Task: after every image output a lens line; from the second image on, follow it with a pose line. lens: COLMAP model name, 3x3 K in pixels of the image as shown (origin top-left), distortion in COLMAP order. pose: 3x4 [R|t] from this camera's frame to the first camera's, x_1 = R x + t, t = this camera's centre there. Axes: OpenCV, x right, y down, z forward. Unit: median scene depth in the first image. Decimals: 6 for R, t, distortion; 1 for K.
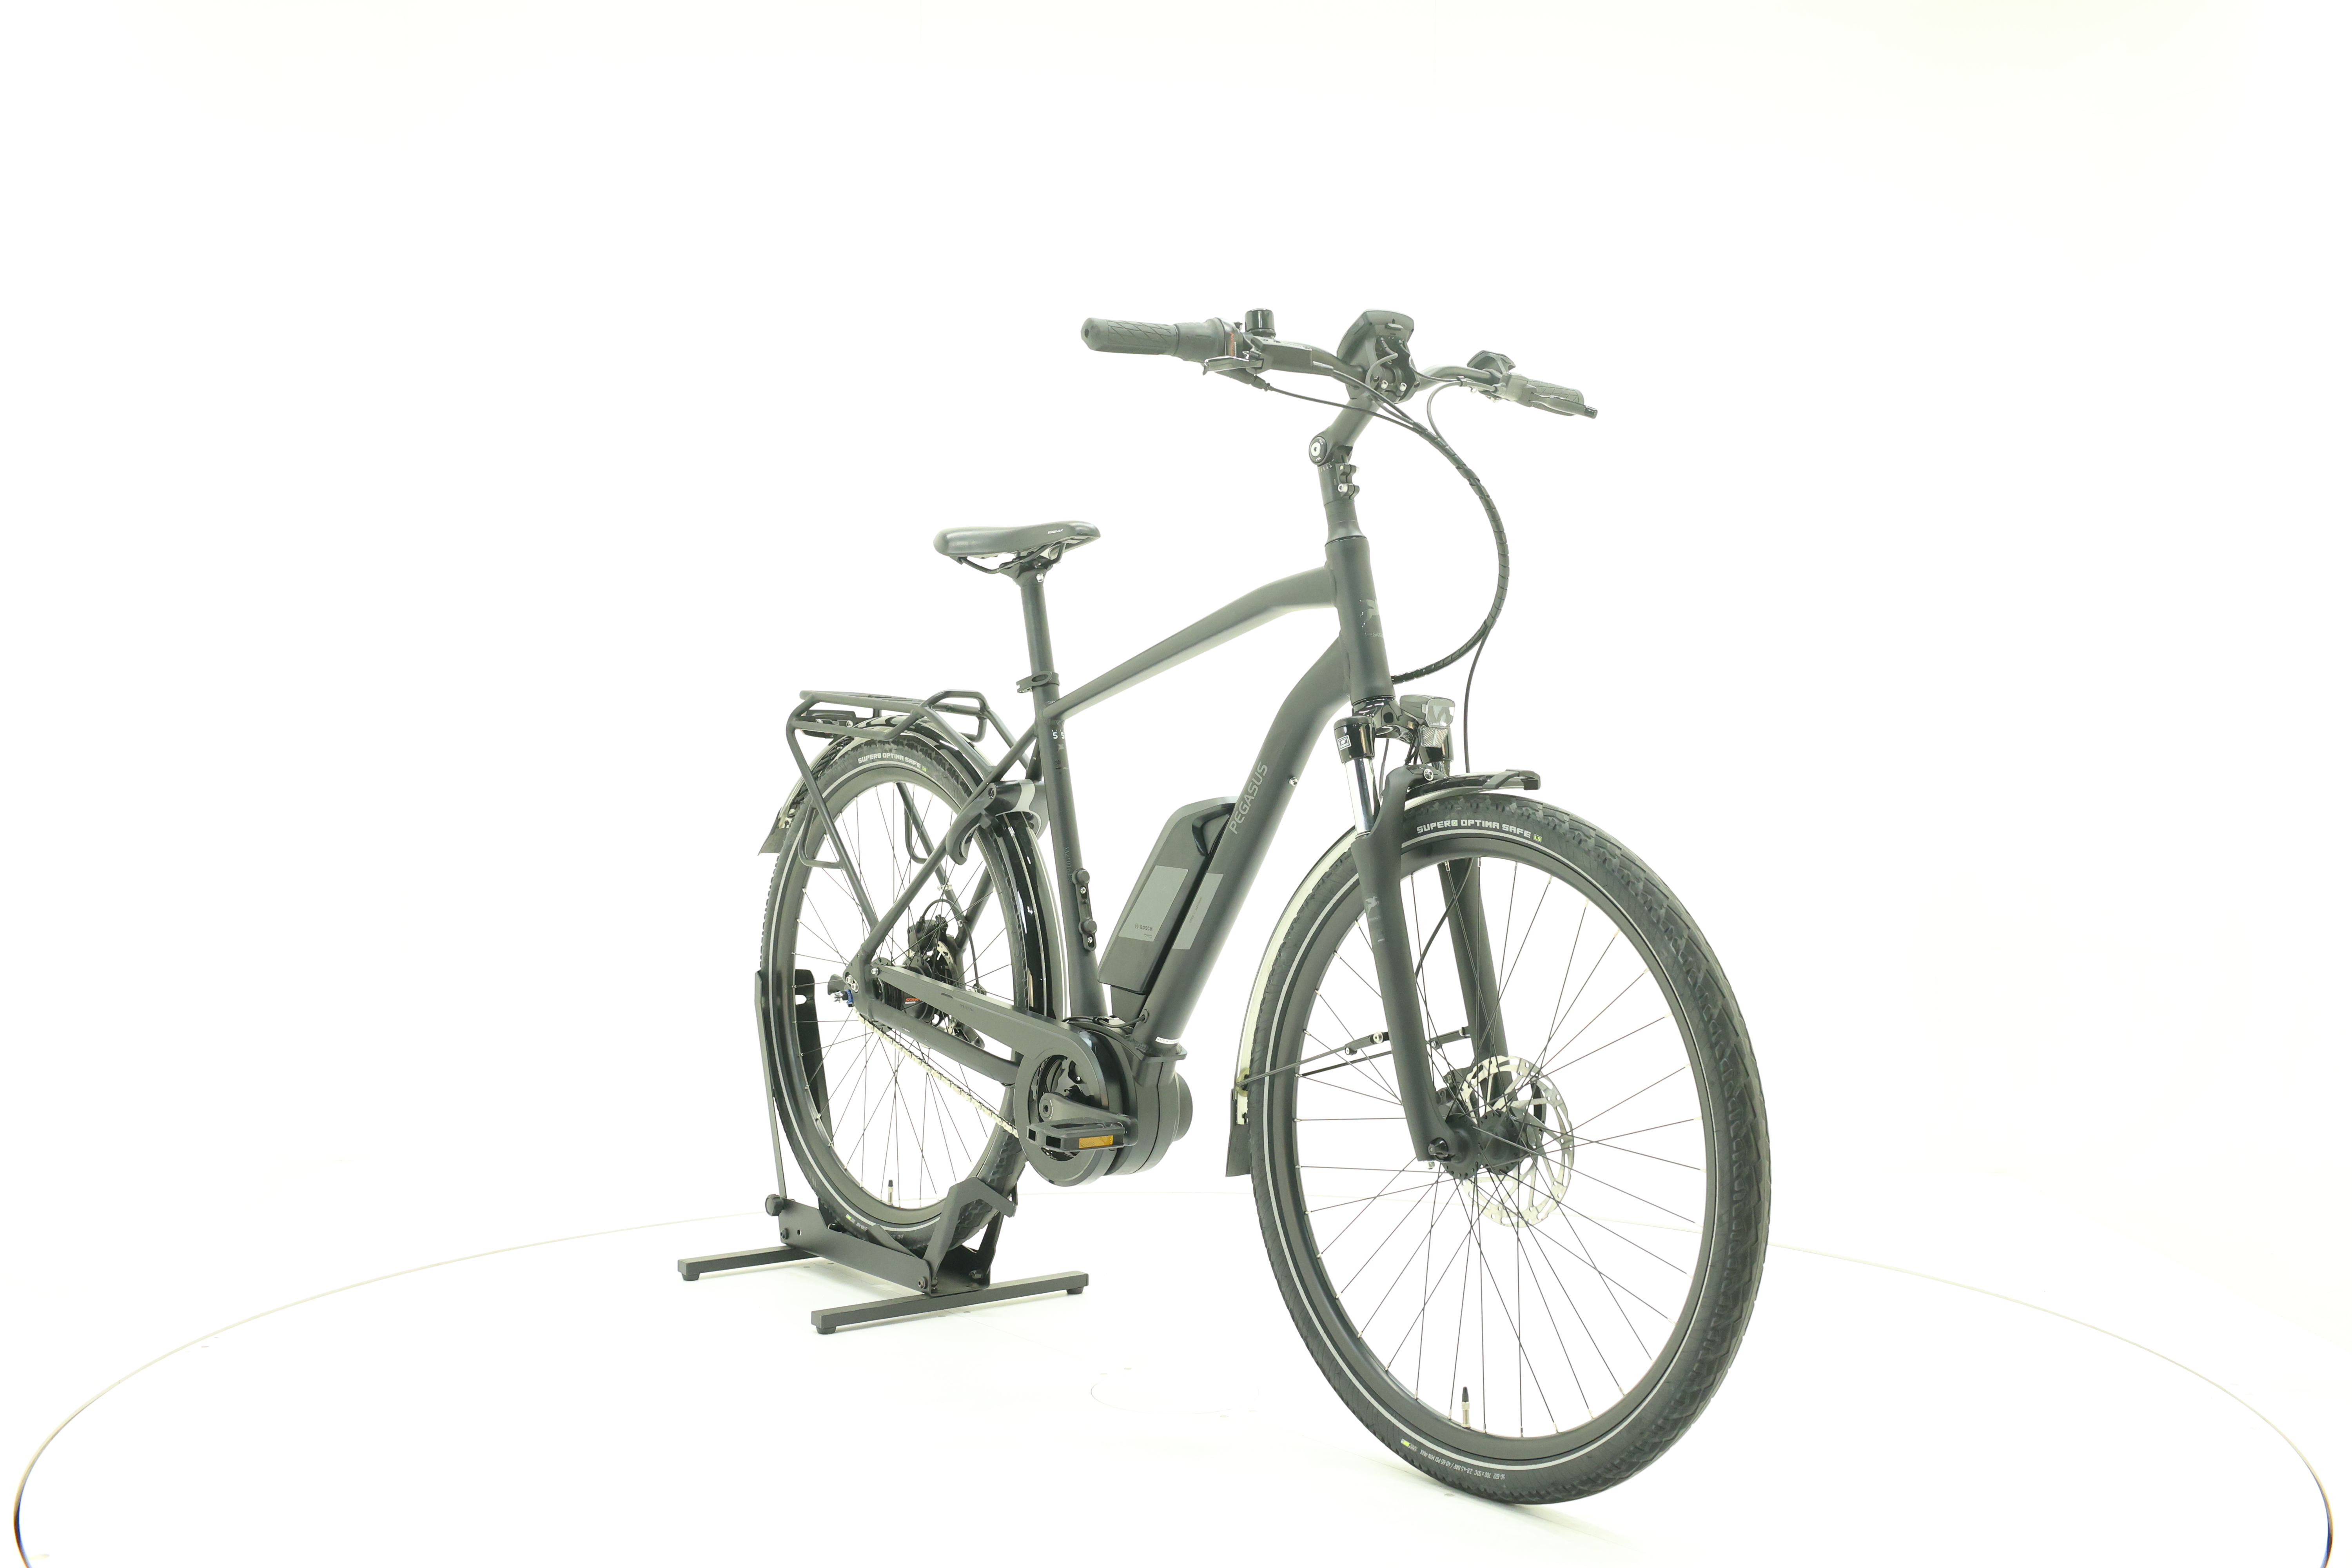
lens RADIAL K [[2499.6, 0, 1181.1], [0, 2499.6, 774.9], [0, 0, 1]] dist [-0.015913, 0.000000]
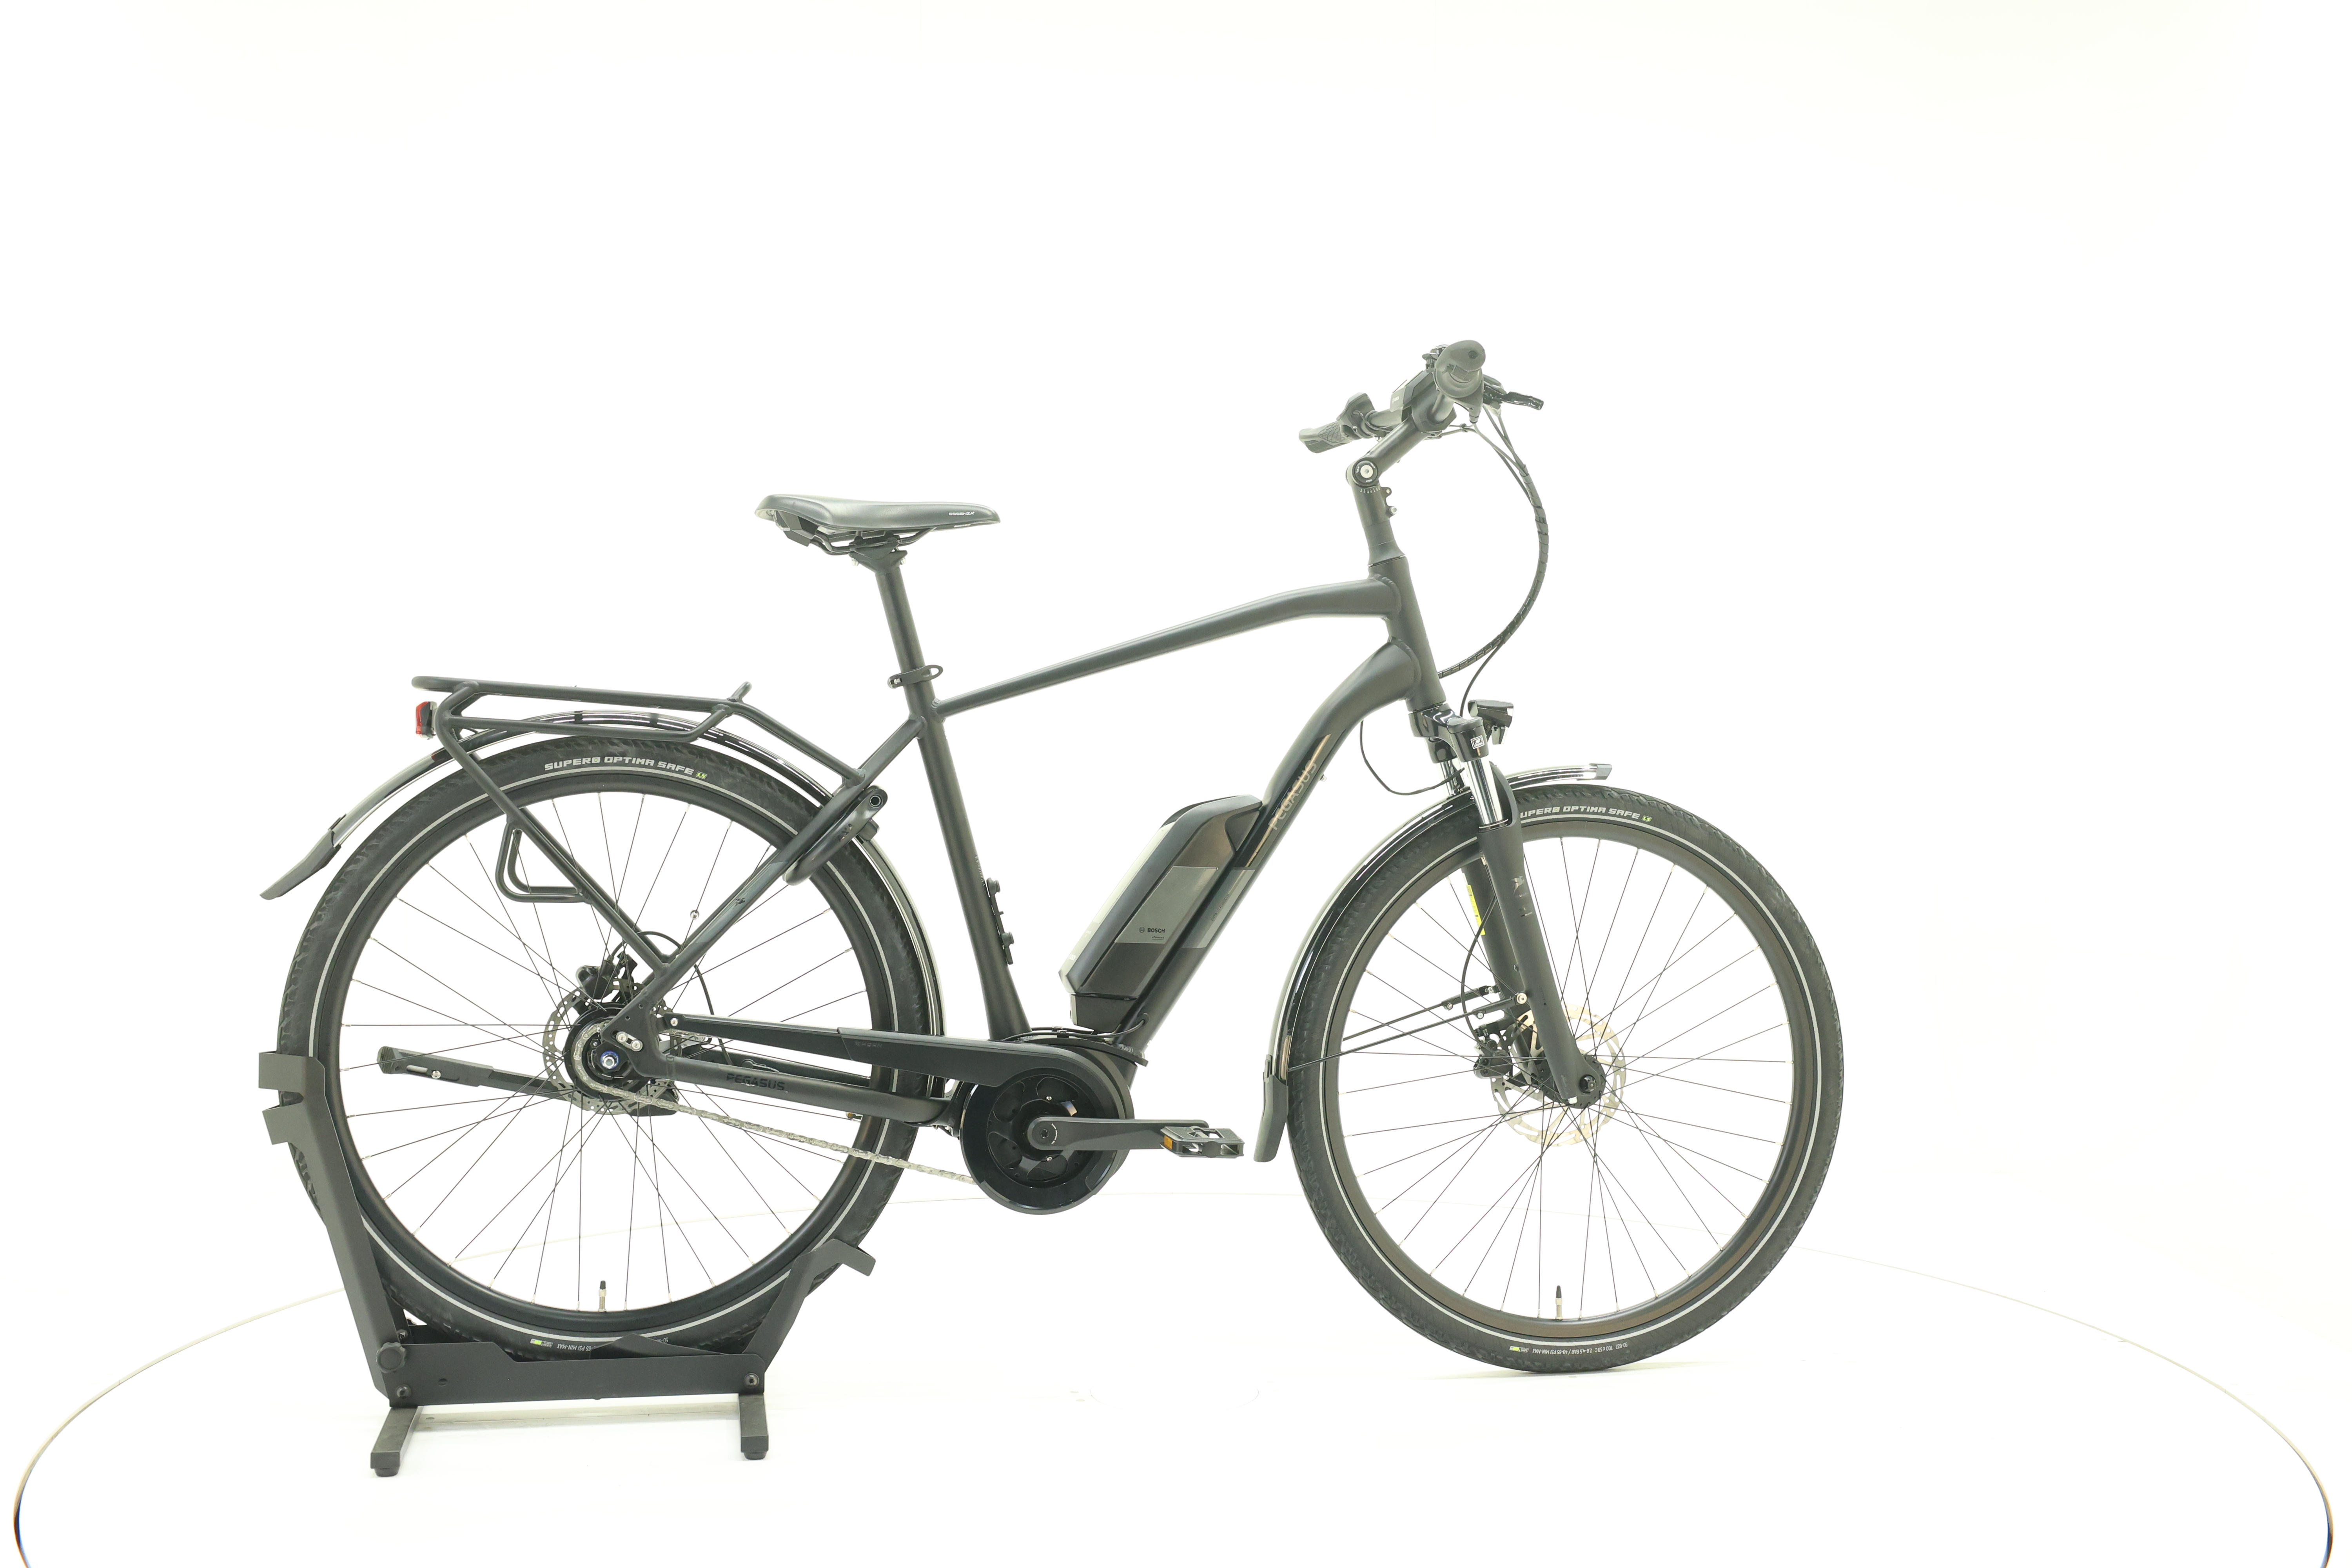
lens RADIAL K [[2499.6, 0, 1170.2], [0, 2499.6, 774.5], [0, 0, 1]] dist [-0.015913, 0.000000]
pose [[0.447986, -0.017174, 0.893876, -0.959735], [0.013230, 0.999833, 0.012580, -0.013721], [-0.893943, 0.006190, 0.448139, 0.593456]]
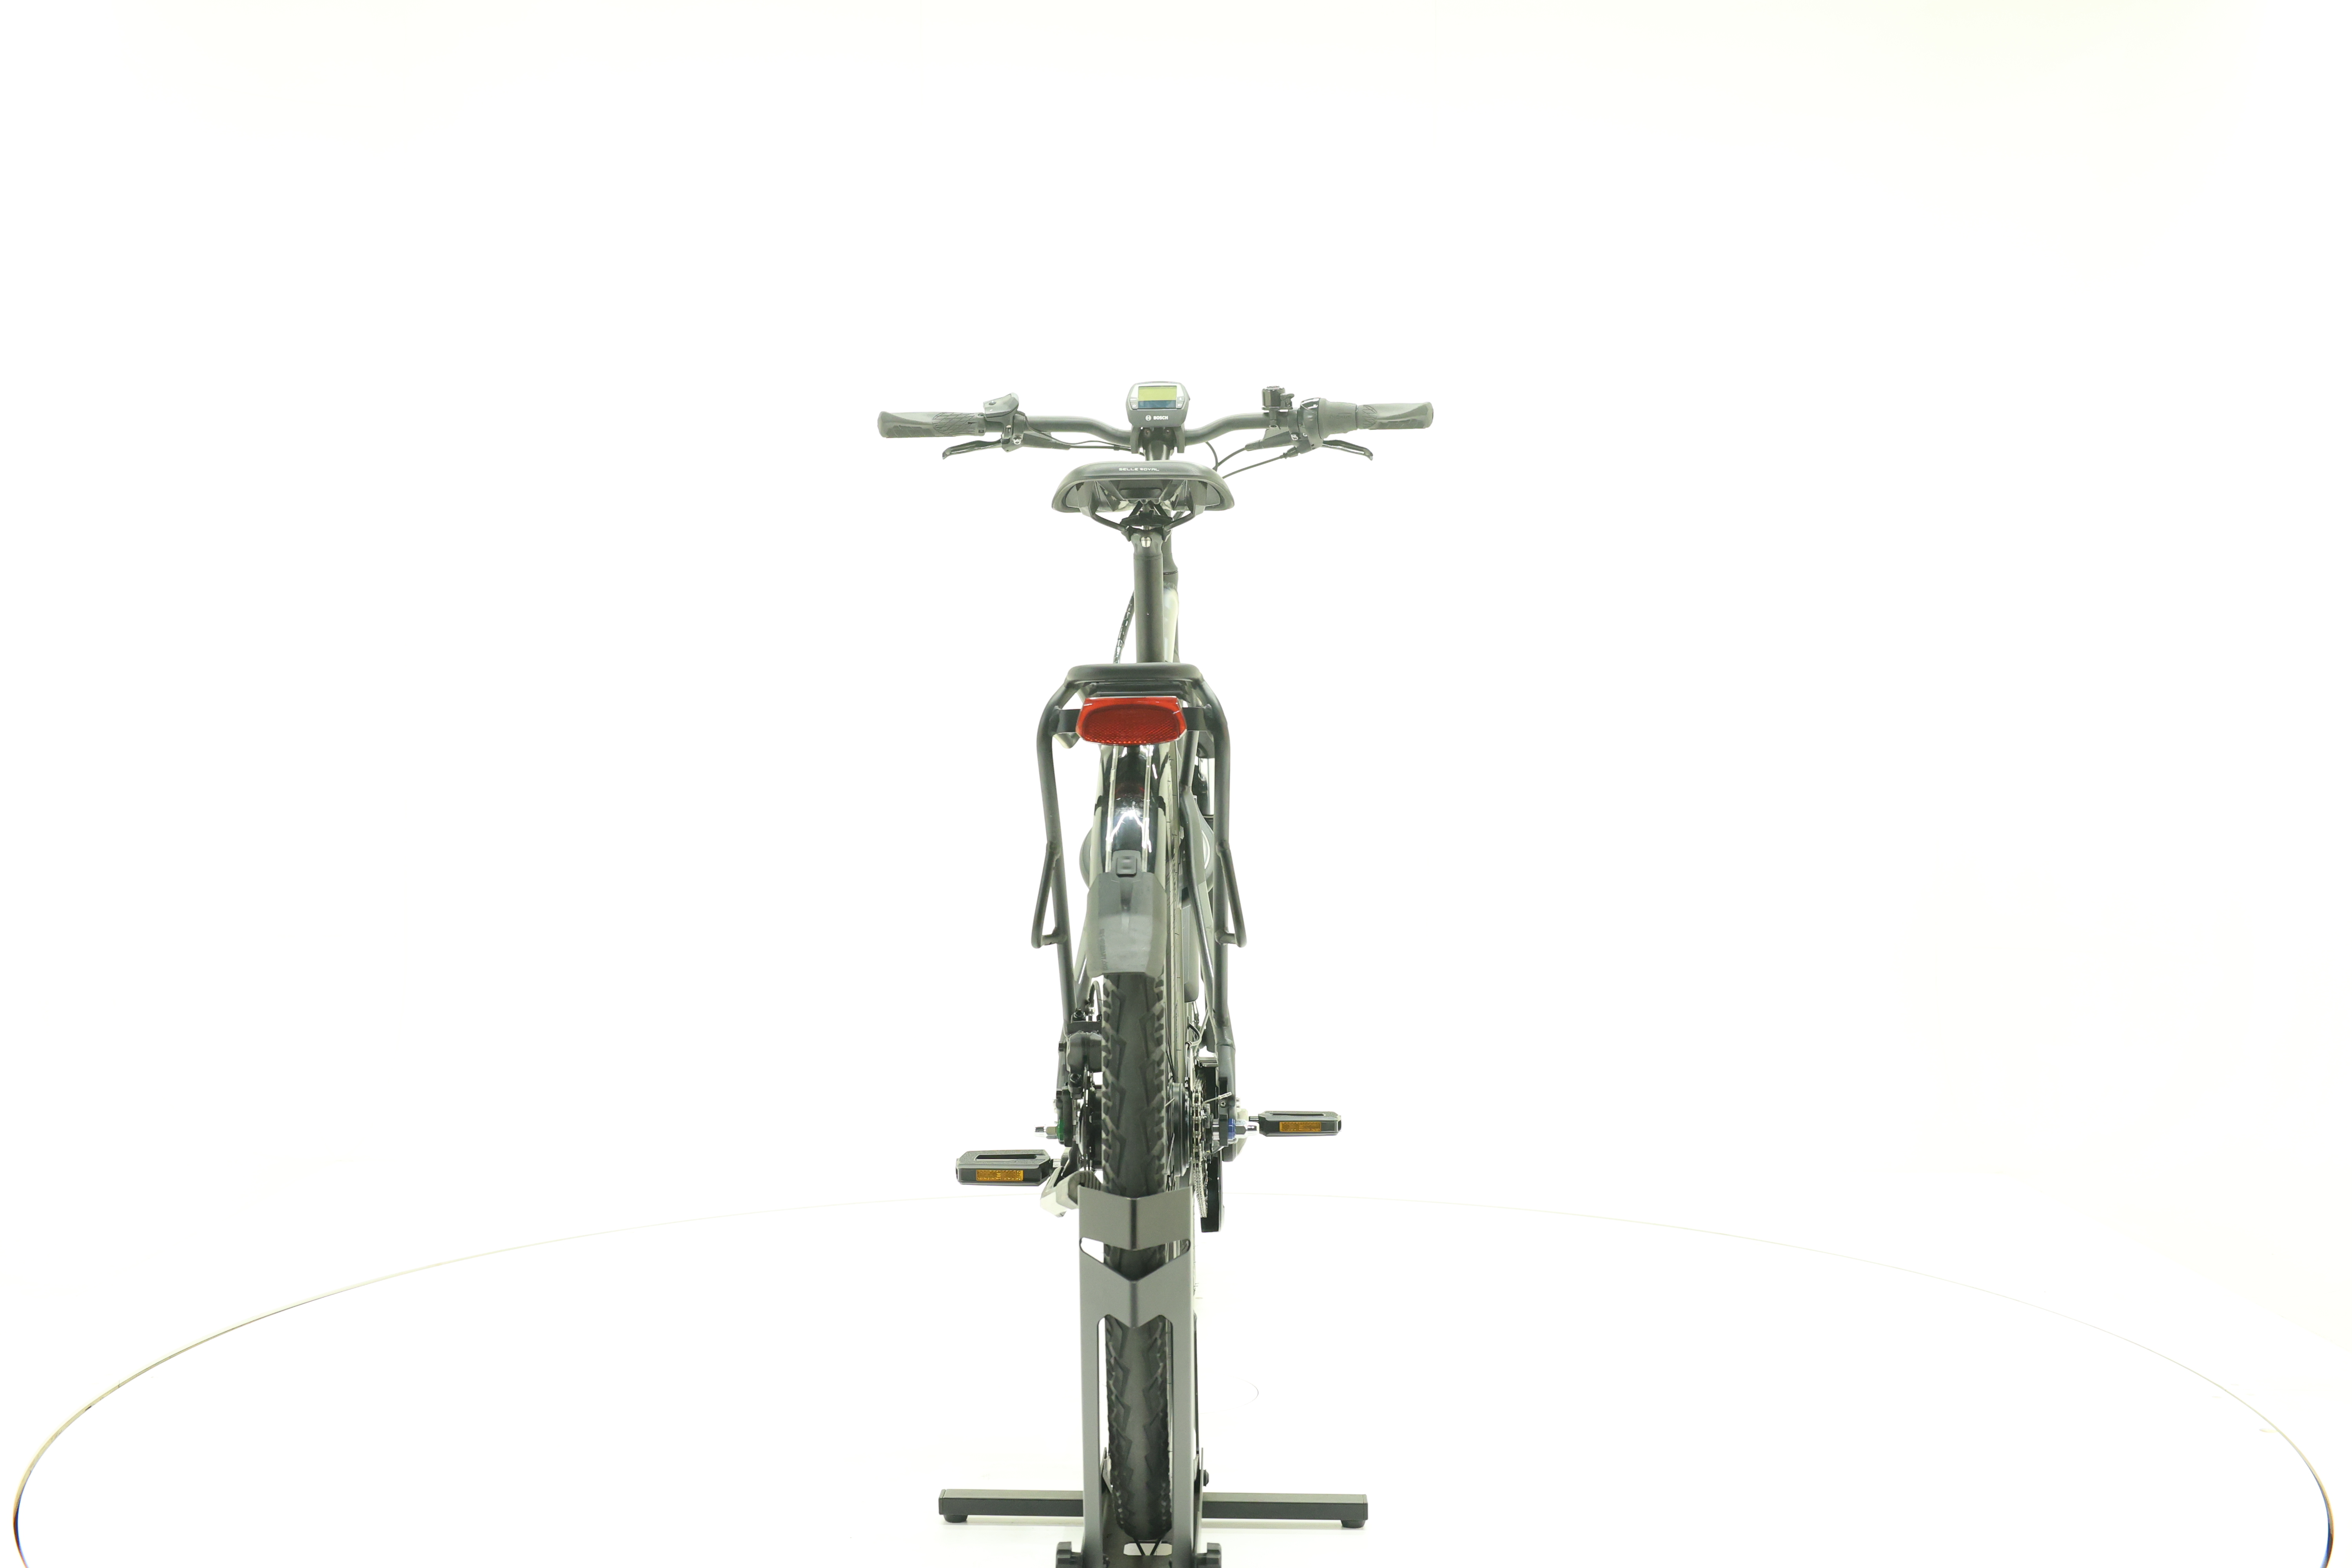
lens RADIAL K [[2499.6, 0, 1175.4], [0, 2499.6, 787.7], [0, 0, 1]] dist [-0.015913, 0.000000]
pose [[-0.778341, -0.021579, 0.627471, -0.671894], [0.002963, 0.999272, 0.038040, -0.035335], [-0.627835, 0.031467, -0.777710, 1.903442]]
